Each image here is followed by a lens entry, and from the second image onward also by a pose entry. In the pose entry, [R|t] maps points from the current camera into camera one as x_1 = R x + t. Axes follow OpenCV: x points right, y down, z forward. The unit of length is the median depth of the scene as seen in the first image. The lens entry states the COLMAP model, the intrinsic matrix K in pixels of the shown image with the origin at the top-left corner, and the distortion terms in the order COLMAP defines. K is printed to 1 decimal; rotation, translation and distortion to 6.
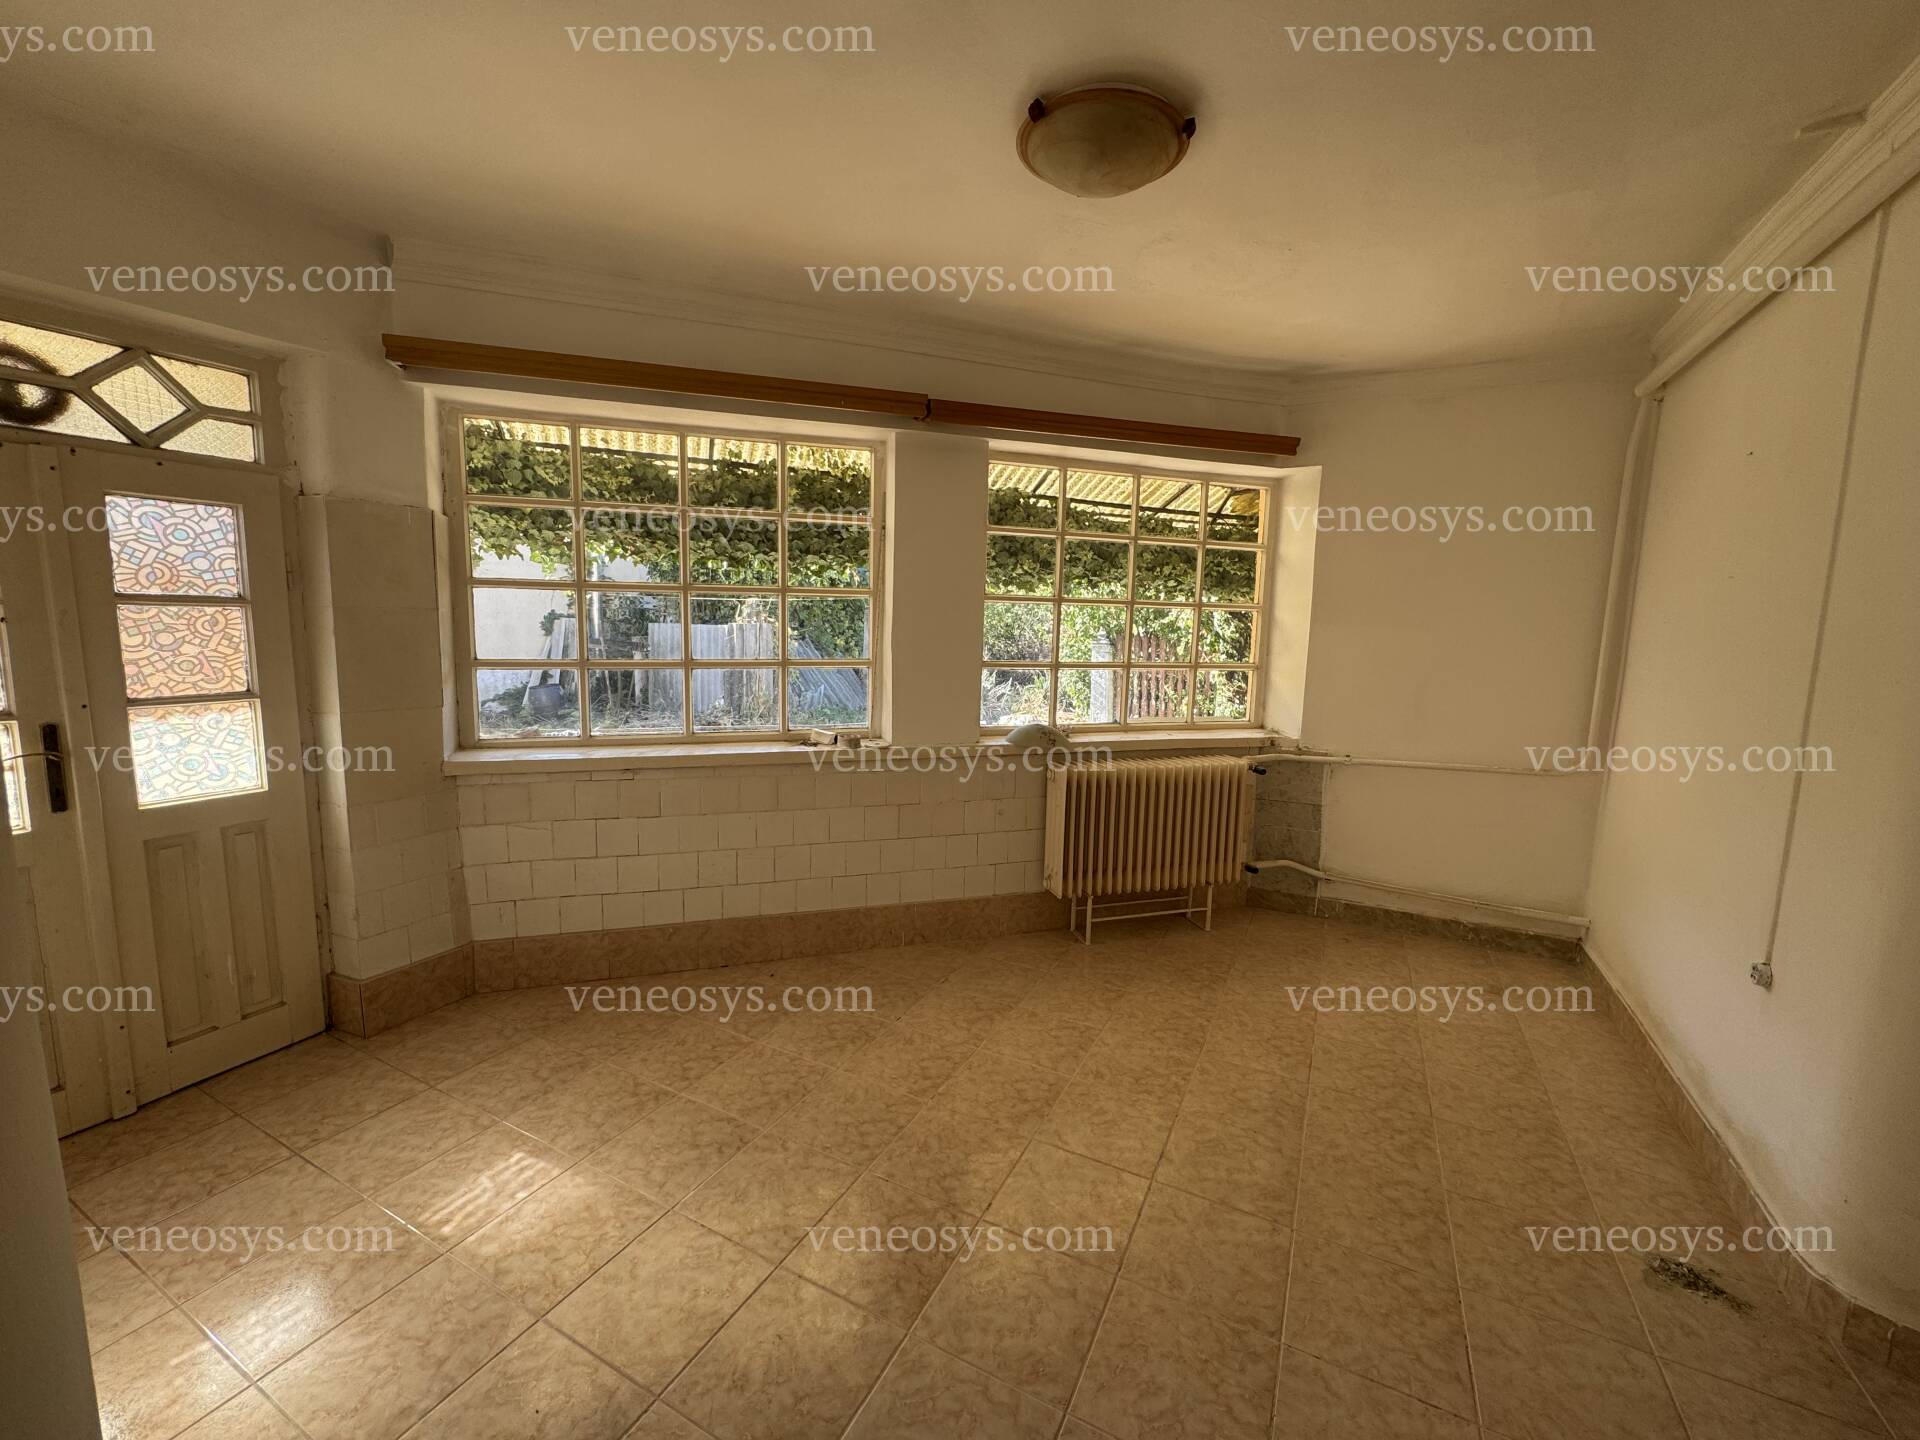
lens RADIAL K [[766.8, 0, 953.2], [0, 766.8, 723.8], [0, 0, 1]] dist [-0.004156, -0.000001]
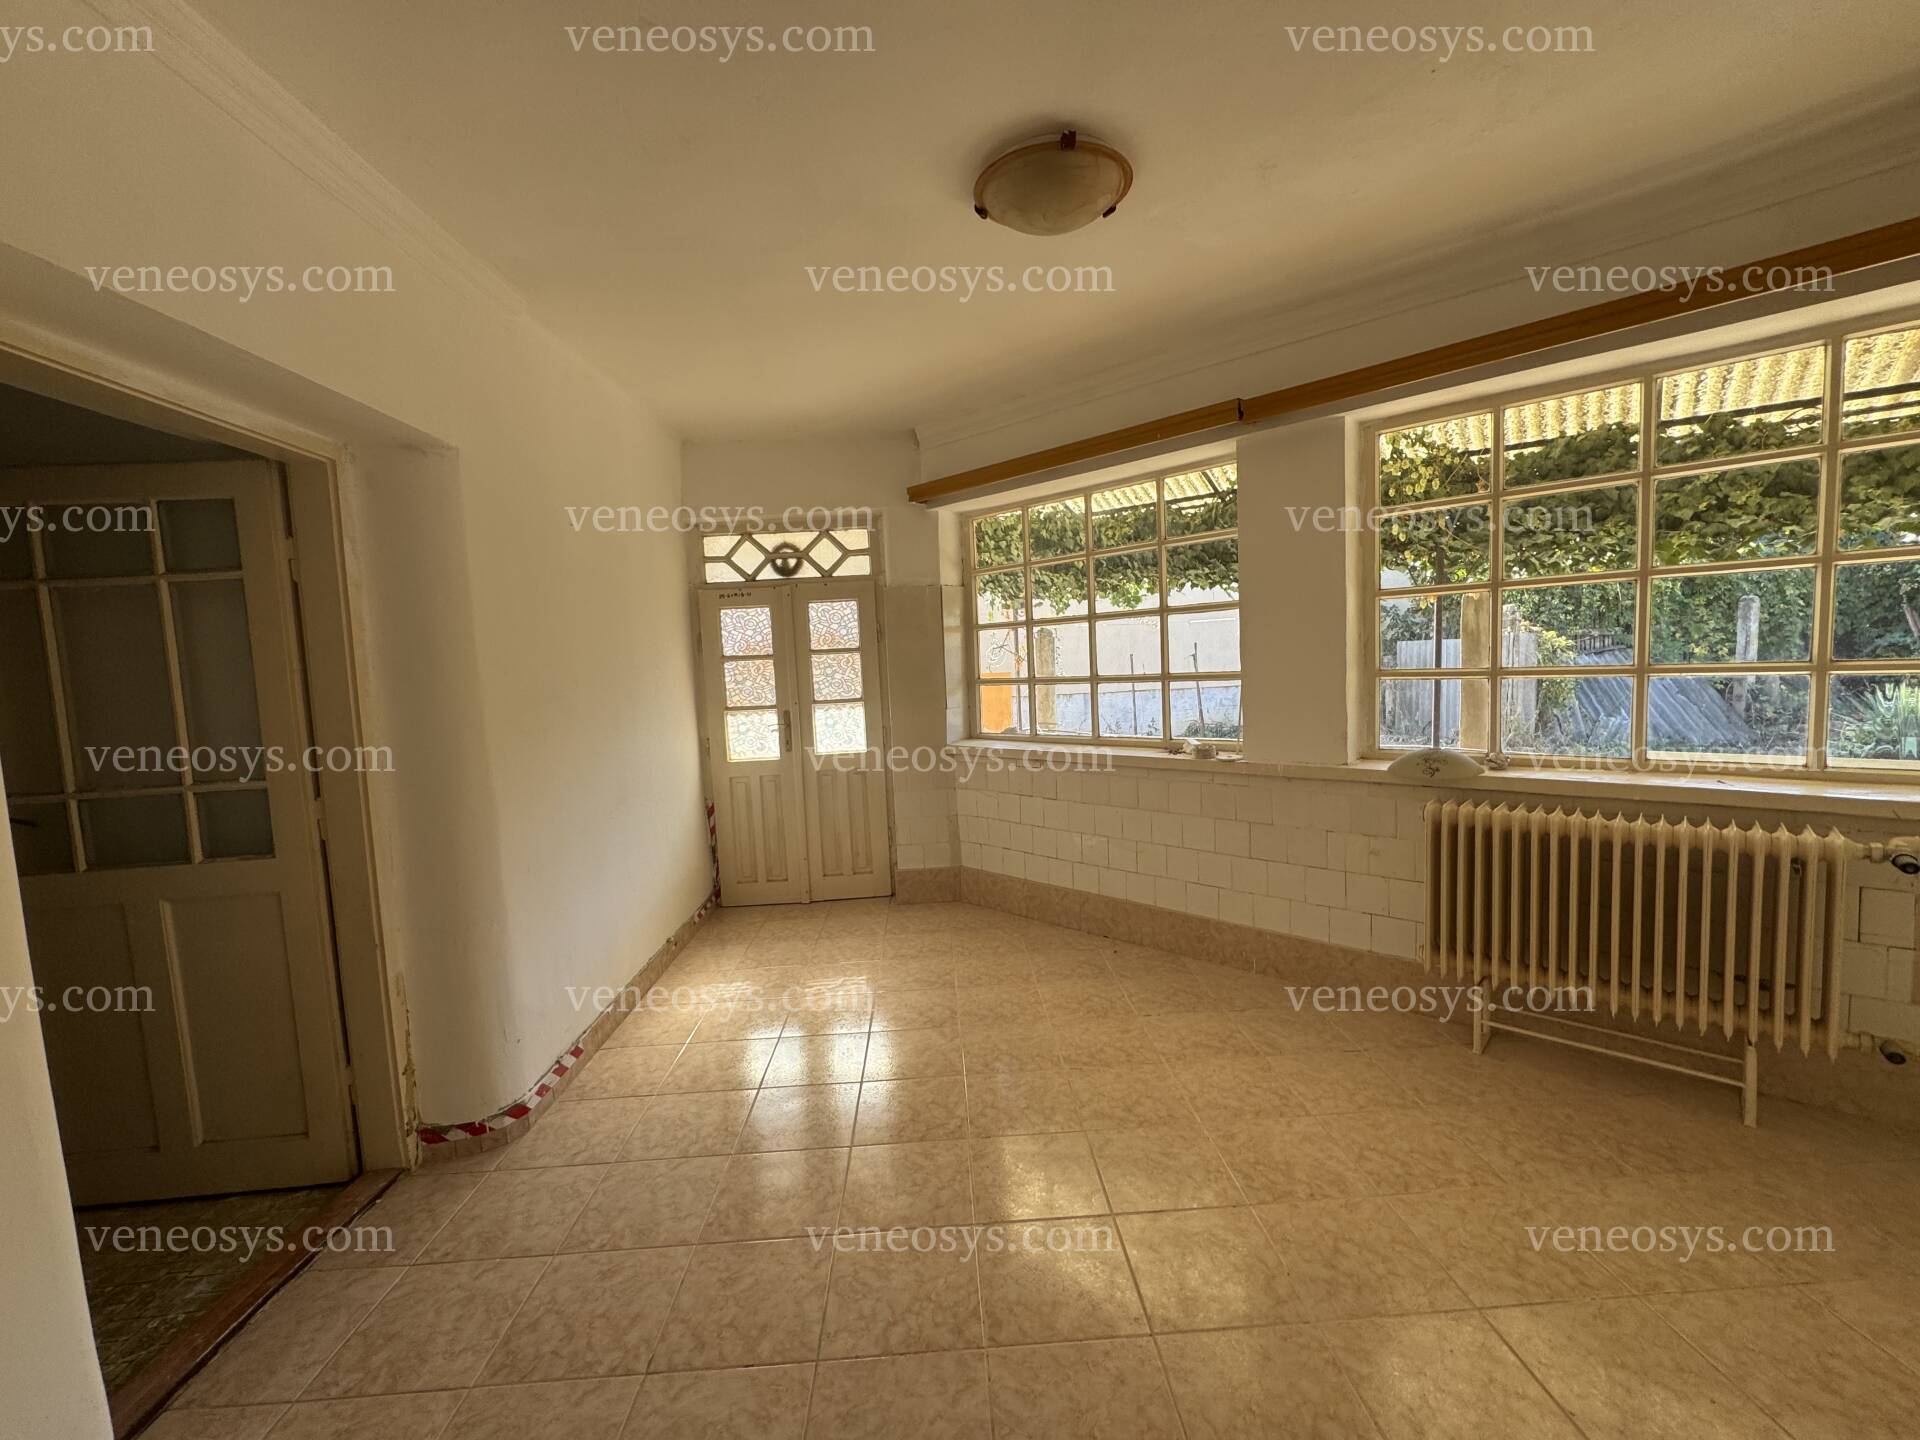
lens RADIAL K [[766.8, 0, 950.8], [0, 766.8, 718.6], [0, 0, 1]] dist [-0.004156, -0.000001]
pose [[0.491396, 0.030291, -0.870409, 0.792279], [-0.051678, 0.998648, 0.005579, -0.014062], [0.869402, 0.042239, 0.492297, 0.268698]]
